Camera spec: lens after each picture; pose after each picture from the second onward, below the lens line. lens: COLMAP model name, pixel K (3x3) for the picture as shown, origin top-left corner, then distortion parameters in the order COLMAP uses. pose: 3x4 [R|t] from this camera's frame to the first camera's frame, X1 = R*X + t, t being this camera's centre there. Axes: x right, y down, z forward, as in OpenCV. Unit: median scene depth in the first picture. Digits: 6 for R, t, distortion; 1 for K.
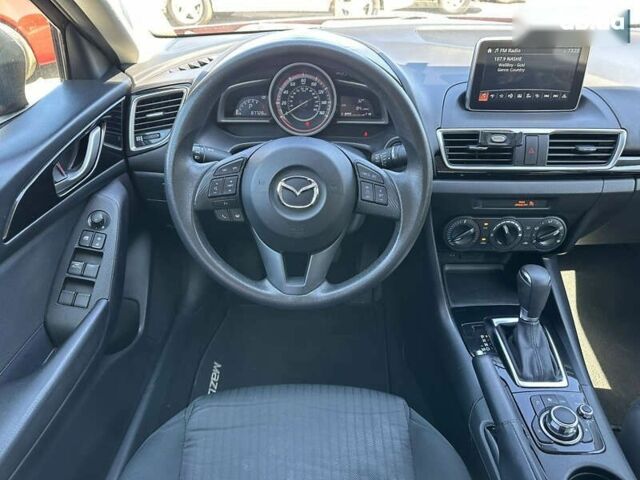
lens RADIAL K [[461.0, 0, 320.0], [0, 461.0, 240.0], [0, 0, 1]] dist [0.005436, -0.006506]
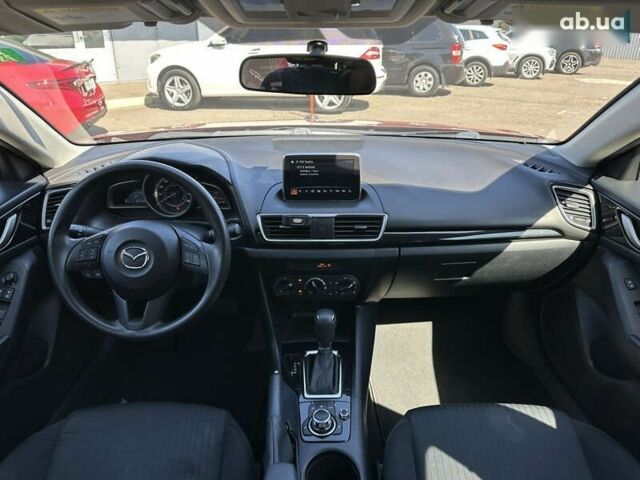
lens RADIAL K [[453.7, 0, 318.4], [0, 453.7, 243.0], [0, 0, 1]] dist [0.128956, -0.182796]
pose [[0.999976, -0.005441, -0.004179, 0.451724], [0.004813, 0.990427, -0.137951, 0.046523], [0.004889, 0.137927, 0.990430, -0.397701]]
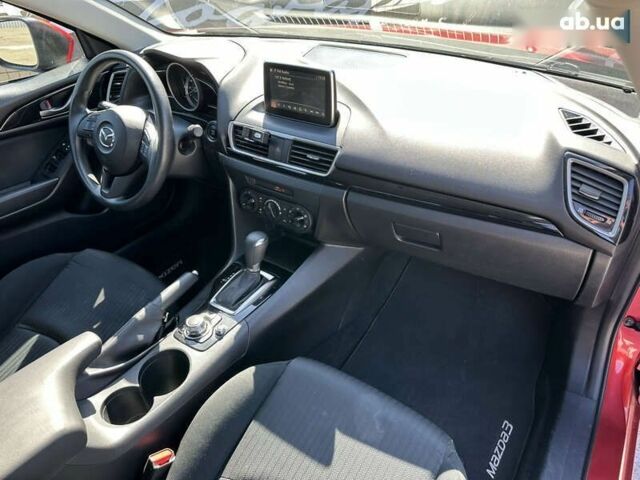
lens RADIAL K [[453.7, 0, 318.4], [0, 453.7, 243.0], [0, 0, 1]] dist [0.128956, -0.182796]
pose [[0.818374, 0.300604, -0.489797, 1.283968], [-0.277065, 0.953075, 0.122000, -0.128641], [0.503487, 0.035864, 0.863258, -0.078693]]
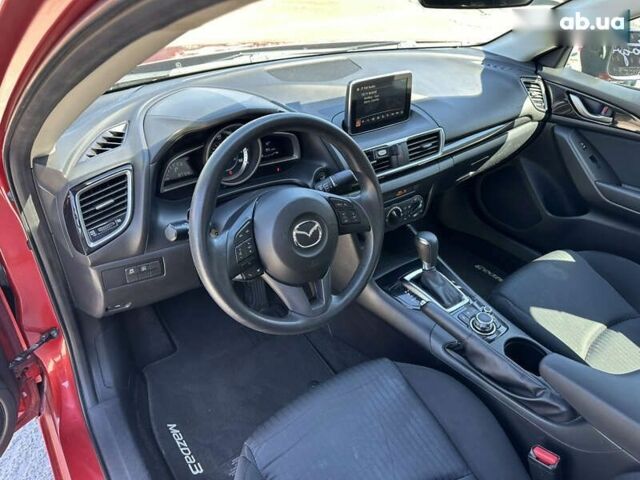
lens RADIAL K [[453.7, 0, 318.4], [0, 453.7, 243.0], [0, 0, 1]] dist [0.128956, -0.182796]
pose [[0.800568, -0.315625, 0.509384, -0.537154], [0.303681, 0.946496, 0.109192, -0.168343], [-0.516594, 0.067275, 0.853584, -0.045485]]
